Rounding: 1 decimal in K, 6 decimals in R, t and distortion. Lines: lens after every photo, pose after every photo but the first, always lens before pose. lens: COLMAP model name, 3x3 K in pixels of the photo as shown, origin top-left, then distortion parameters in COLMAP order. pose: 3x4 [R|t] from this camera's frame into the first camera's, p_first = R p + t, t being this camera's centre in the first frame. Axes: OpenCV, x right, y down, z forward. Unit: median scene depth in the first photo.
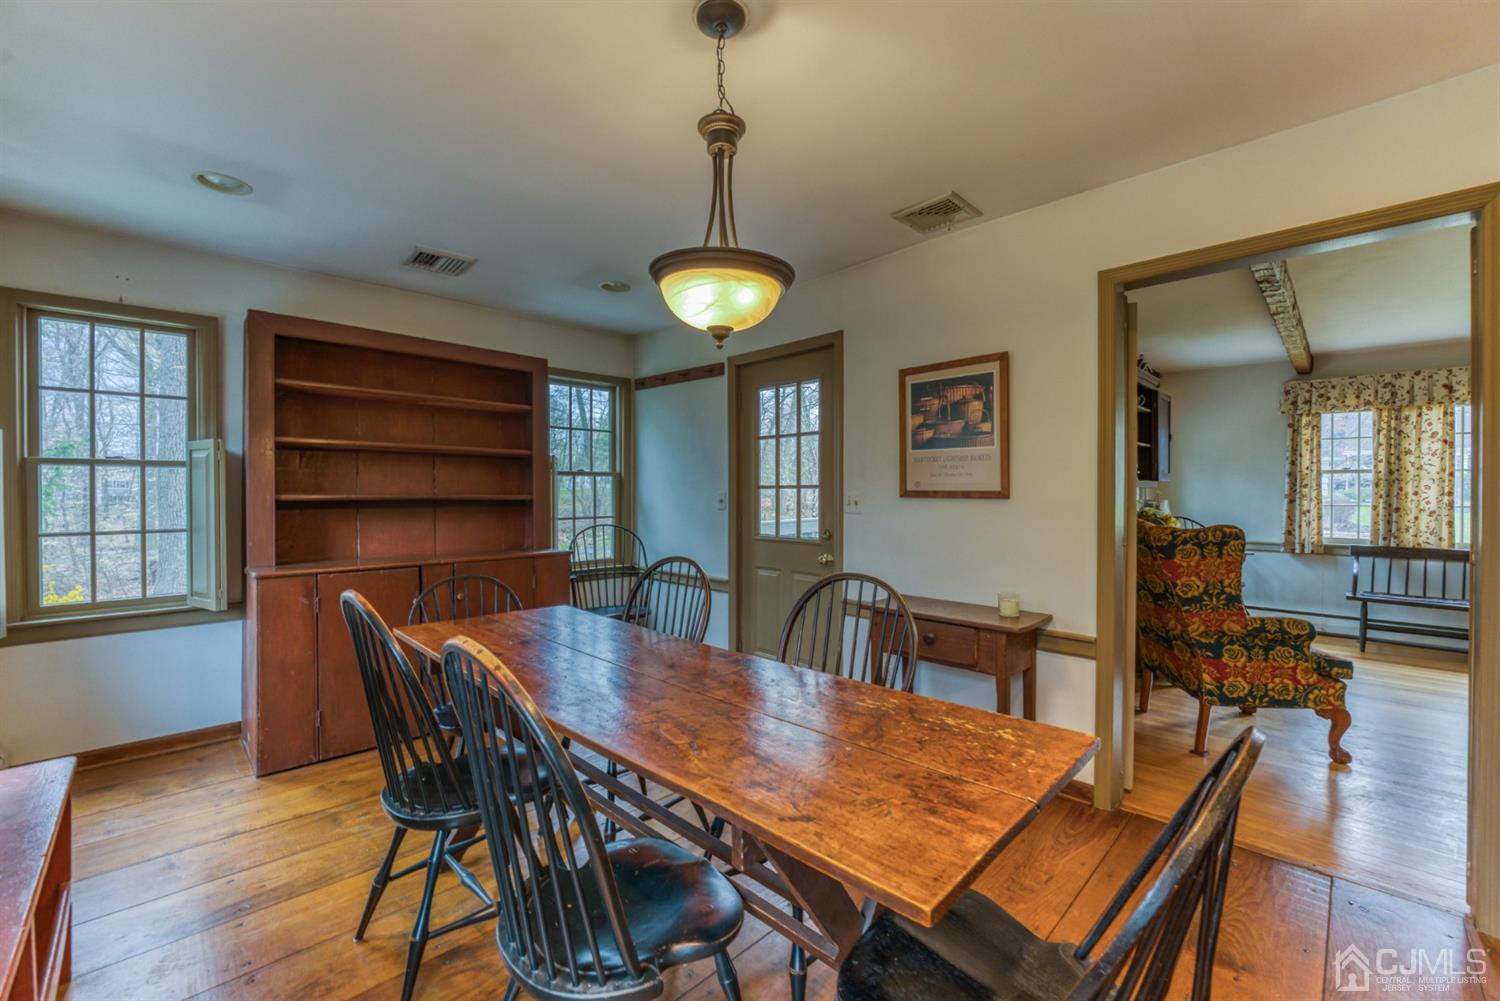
lens RADIAL K [[612.8, 0, 743.9], [0, 612.8, 498.1], [0, 0, 1]] dist [-0.017443, 0.000760]
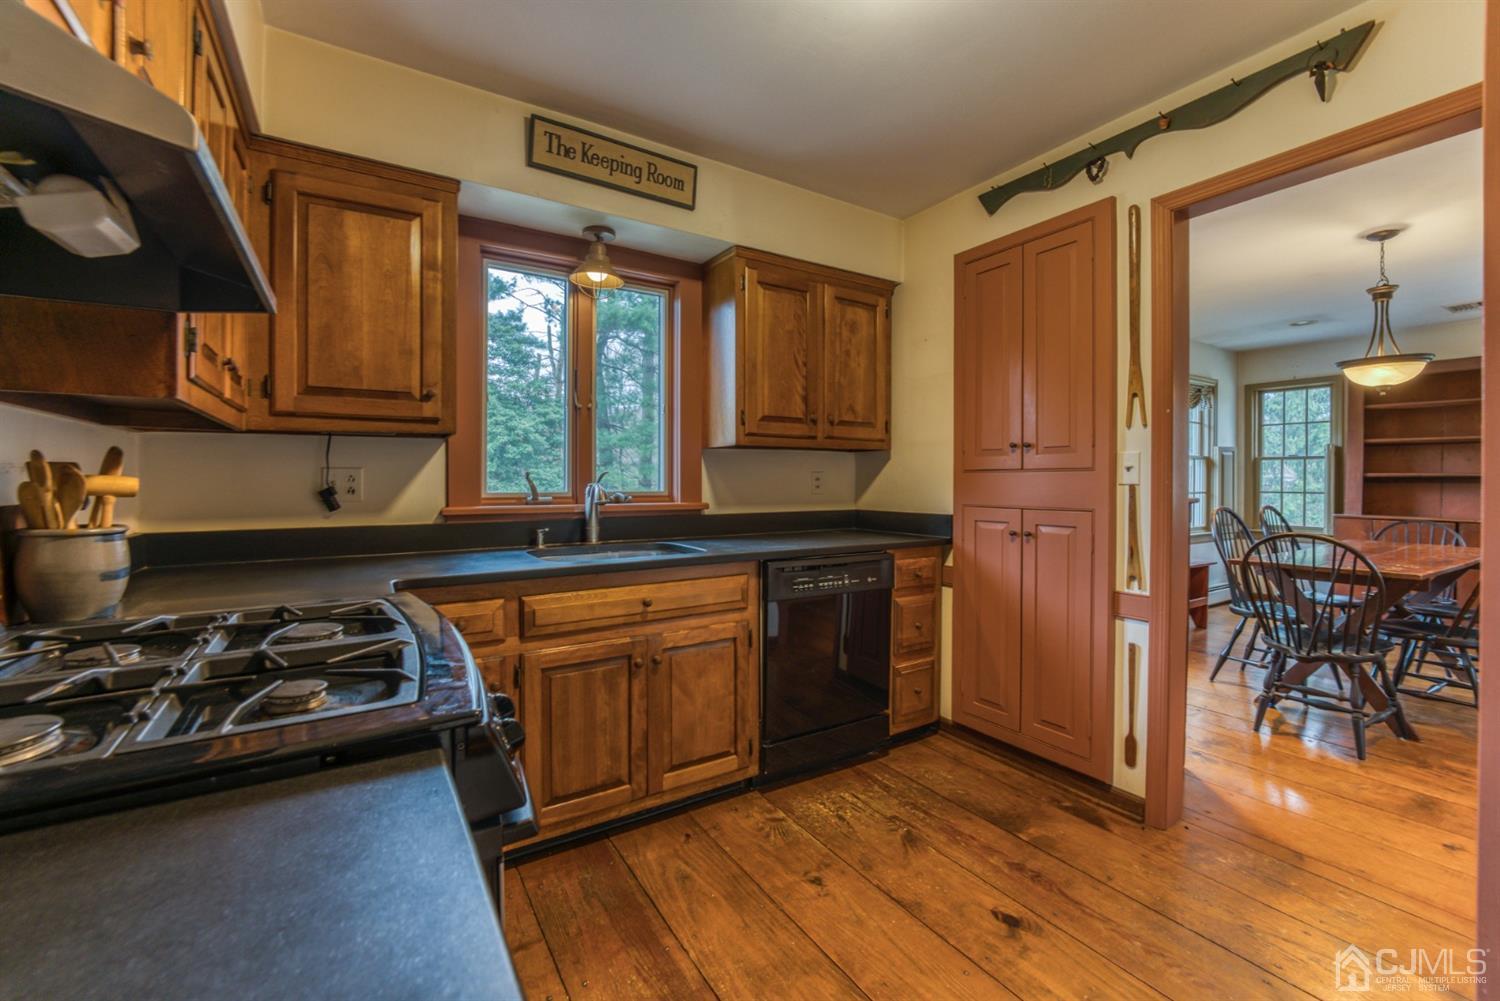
lens RADIAL K [[612.8, 0, 757.5], [0, 612.8, 477.5], [0, 0, 1]] dist [-0.017443, 0.000760]
pose [[-0.203052, 0.004984, -0.979155, 1.243879], [-0.012341, 0.999895, 0.007649, 0.012966], [0.979090, 0.013637, -0.202969, -0.331142]]
